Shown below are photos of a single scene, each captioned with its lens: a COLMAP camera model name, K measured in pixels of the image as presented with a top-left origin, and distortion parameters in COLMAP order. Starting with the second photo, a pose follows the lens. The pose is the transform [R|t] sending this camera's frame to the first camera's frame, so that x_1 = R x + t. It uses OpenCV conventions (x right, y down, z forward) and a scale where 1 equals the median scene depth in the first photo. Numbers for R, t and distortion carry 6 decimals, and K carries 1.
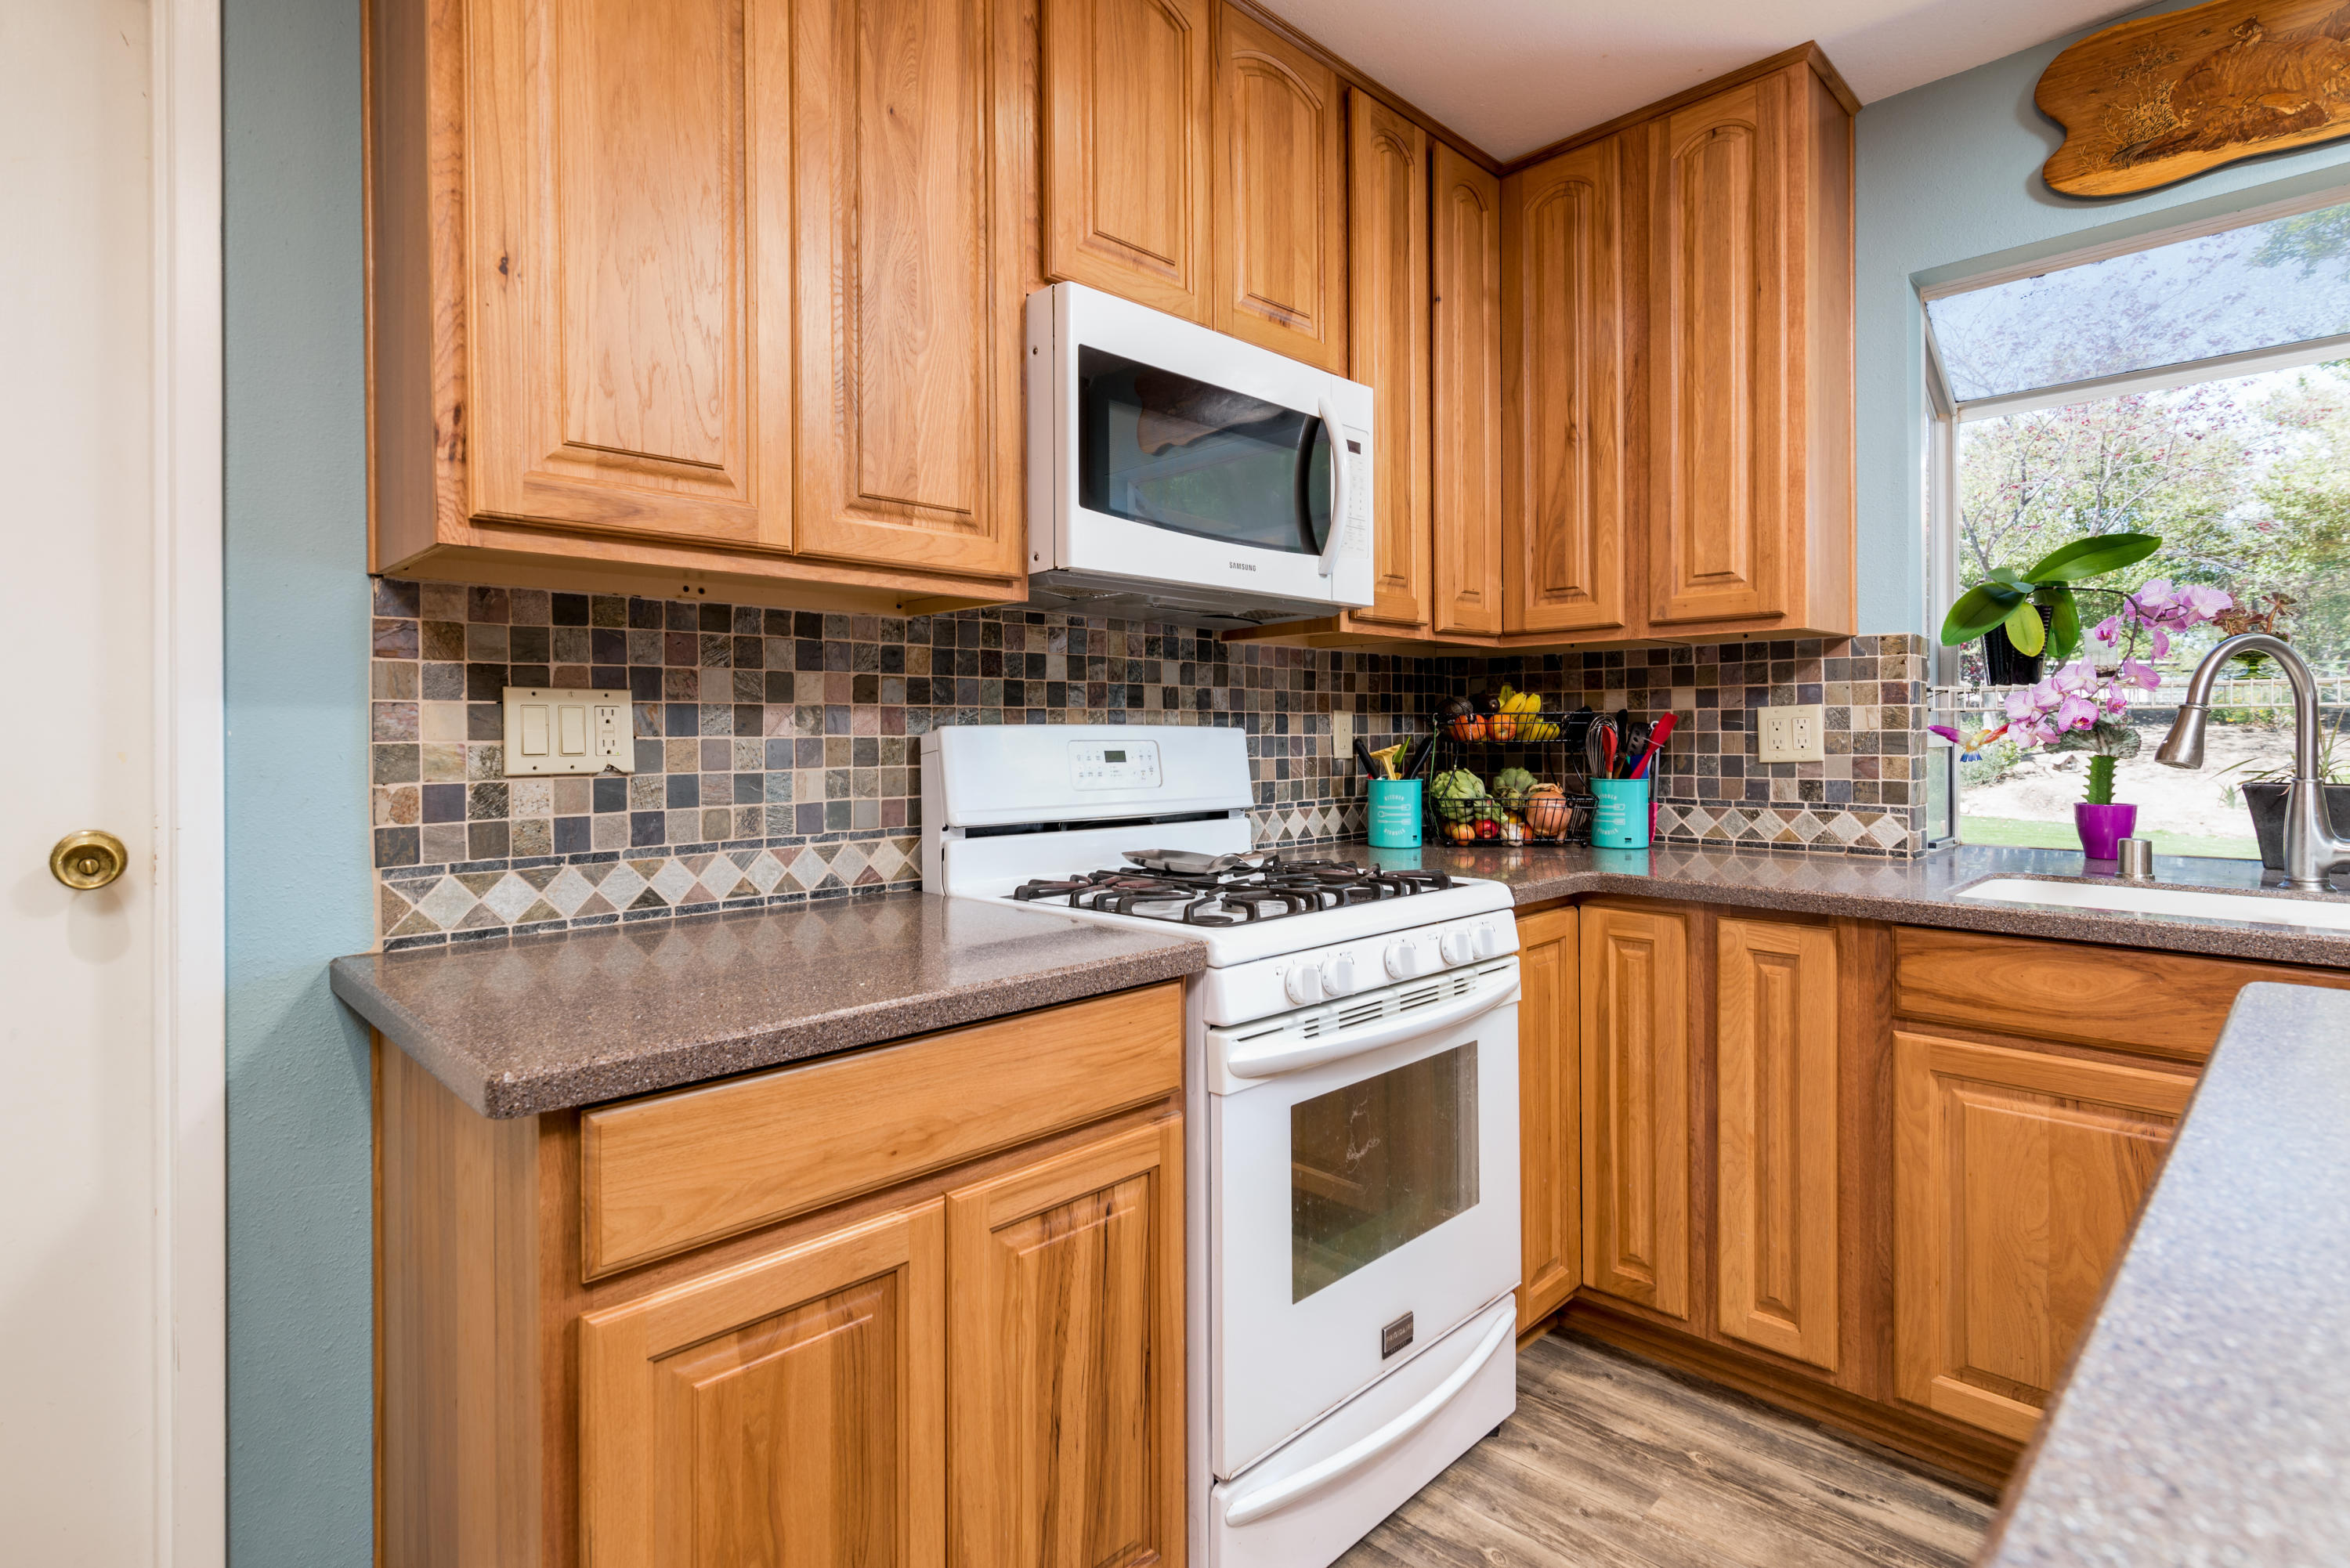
lens RADIAL K [[1136.0, 0, 1093.9], [0, 1136.0, 736.1], [0, 0, 1]] dist [0.001043, -0.000128]
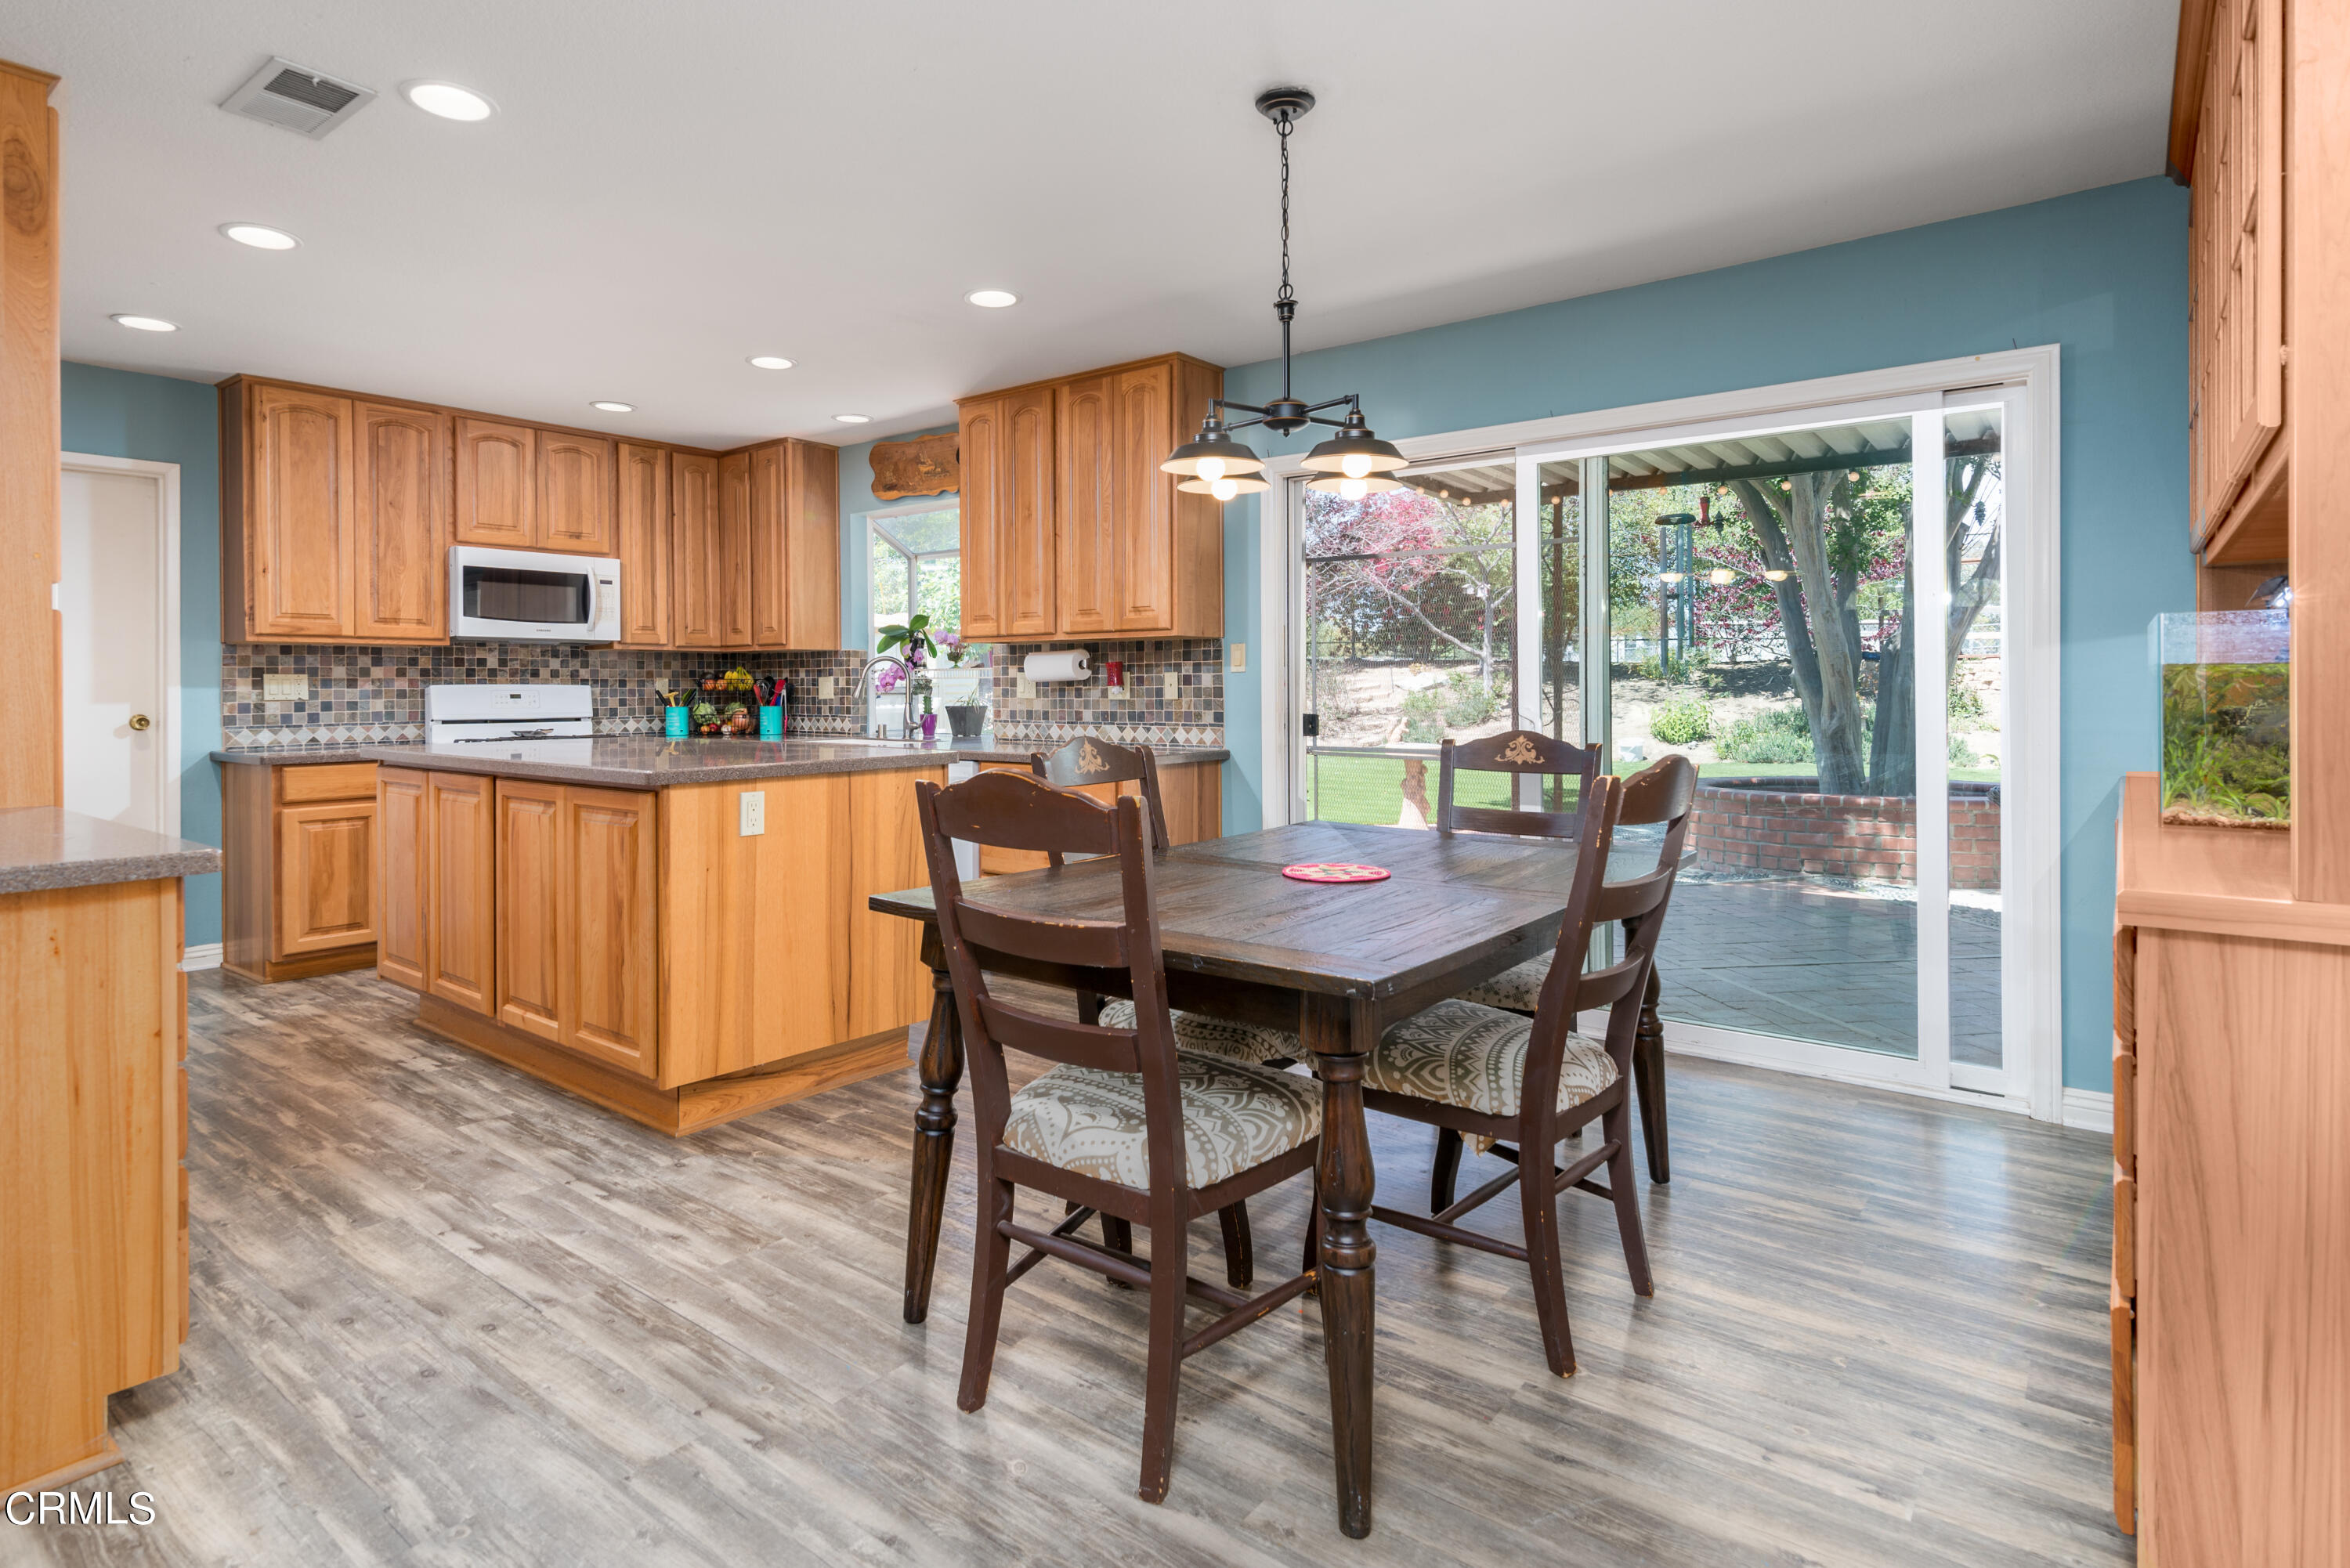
lens RADIAL K [[1215.2, 0, 1154.0], [0, 1215.2, 688.5], [0, 0, 1]] dist [0.003074, 0.000138]
pose [[0.987692, 0.000177, 0.156411, 1.186132], [-0.000249, 1.000000, 0.000445, -0.002268], [-0.156411, -0.000478, 0.987692, -2.317077]]
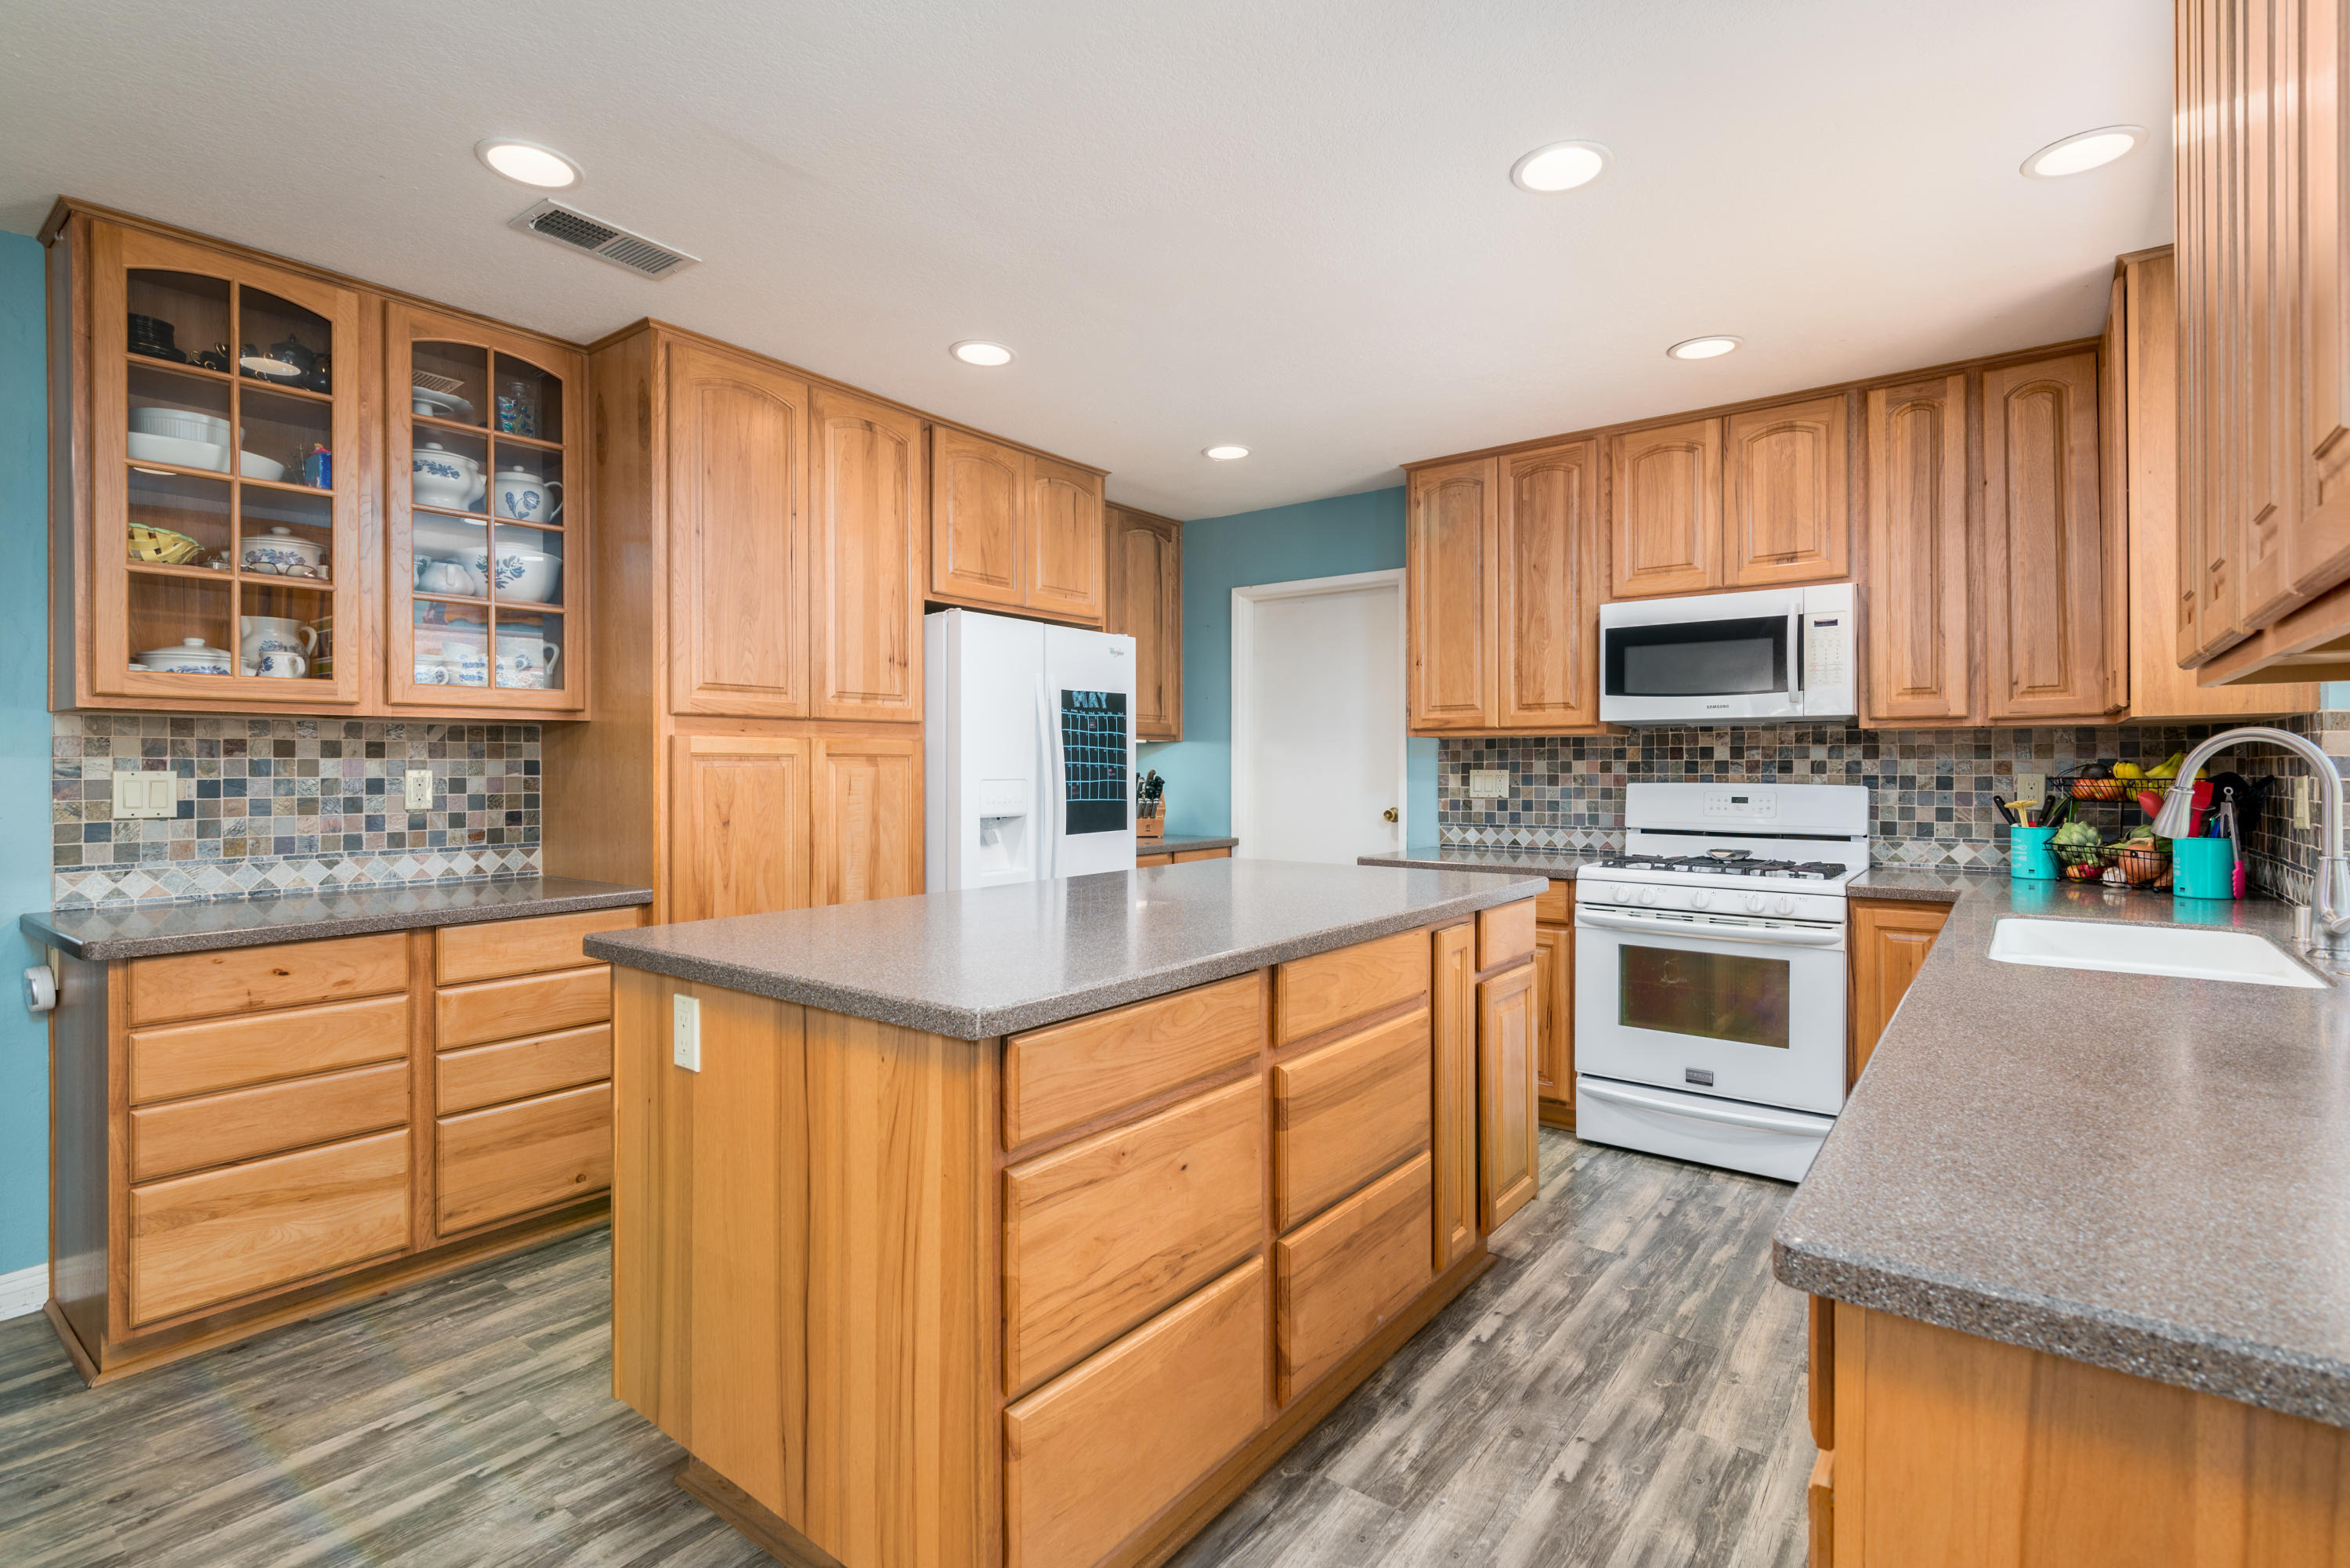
lens RADIAL K [[1105.9, 0, 1175.7], [0, 1105.9, 769.4], [0, 0, 1]] dist [0.000687, -0.000143]
pose [[0.171137, 0.007379, -0.985220, 1.886640], [0.000023, 0.999972, 0.007493, -0.052852], [0.985247, -0.001305, 0.171132, -0.275124]]
